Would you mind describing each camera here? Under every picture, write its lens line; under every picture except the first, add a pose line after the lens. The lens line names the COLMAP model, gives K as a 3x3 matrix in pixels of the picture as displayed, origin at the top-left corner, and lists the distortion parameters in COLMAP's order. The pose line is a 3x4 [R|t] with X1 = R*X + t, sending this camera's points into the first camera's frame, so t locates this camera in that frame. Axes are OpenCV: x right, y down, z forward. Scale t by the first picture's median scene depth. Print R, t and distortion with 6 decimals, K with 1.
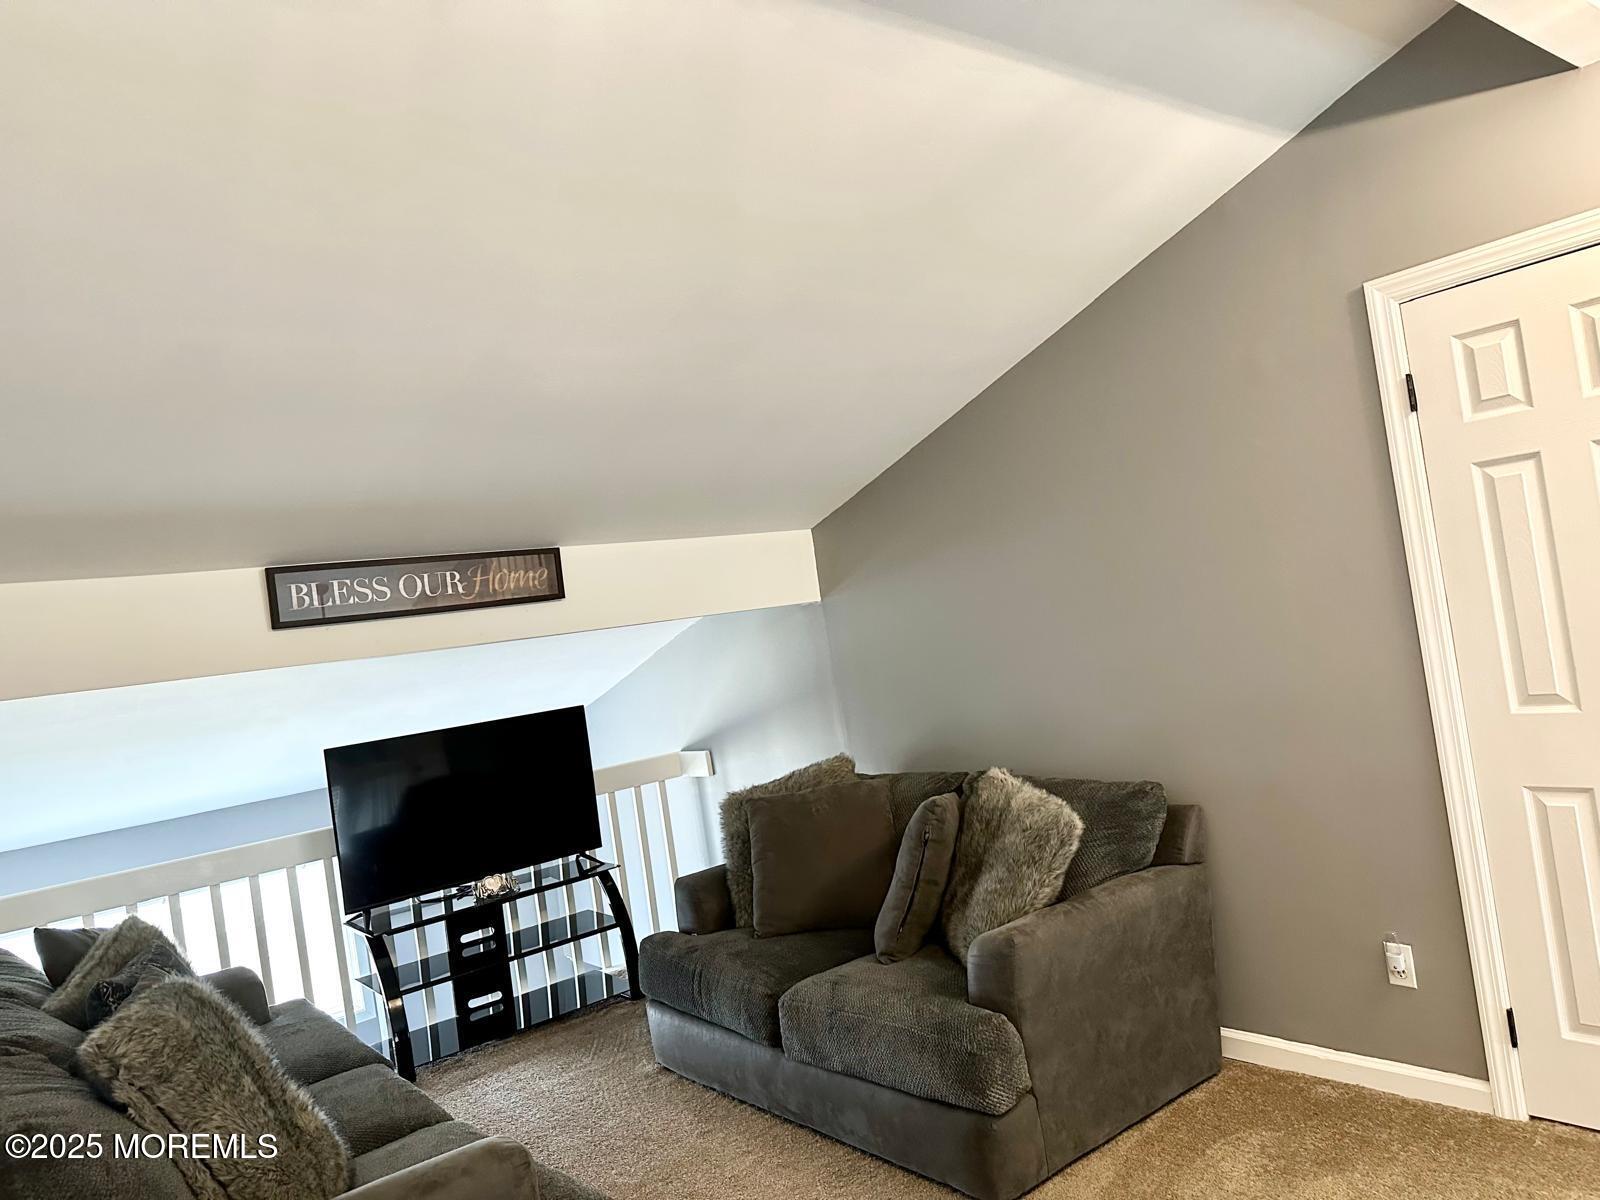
lens RADIAL K [[1132.2, 0, 790.0], [0, 1132.2, 601.4], [0, 0, 1]] dist [0.088933, -0.096281]
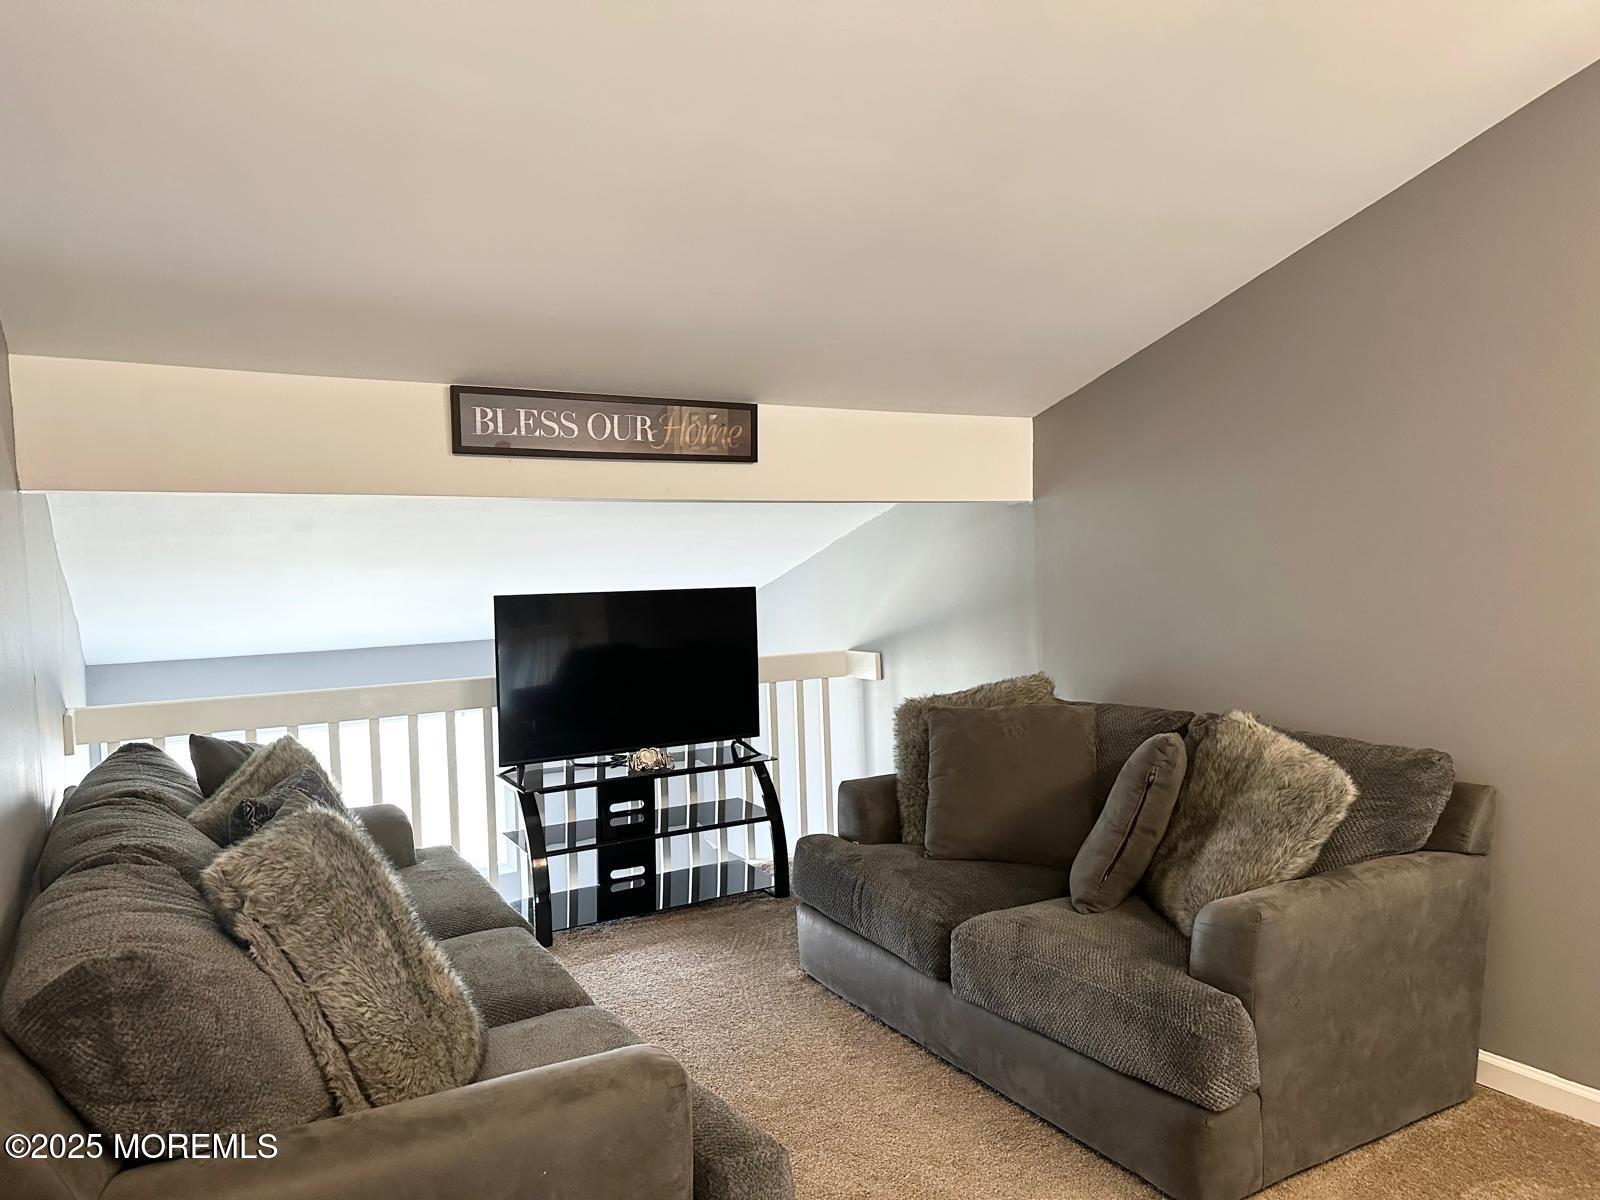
lens RADIAL K [[1131.5, 0, 800.1], [0, 1131.5, 605.1], [0, 0, 1]] dist [0.139680, -0.217689]
pose [[0.984786, 0.125653, -0.120033, -0.051489], [-0.115690, 0.989497, 0.086671, 0.033450], [0.129663, -0.071465, 0.988979, 0.119349]]
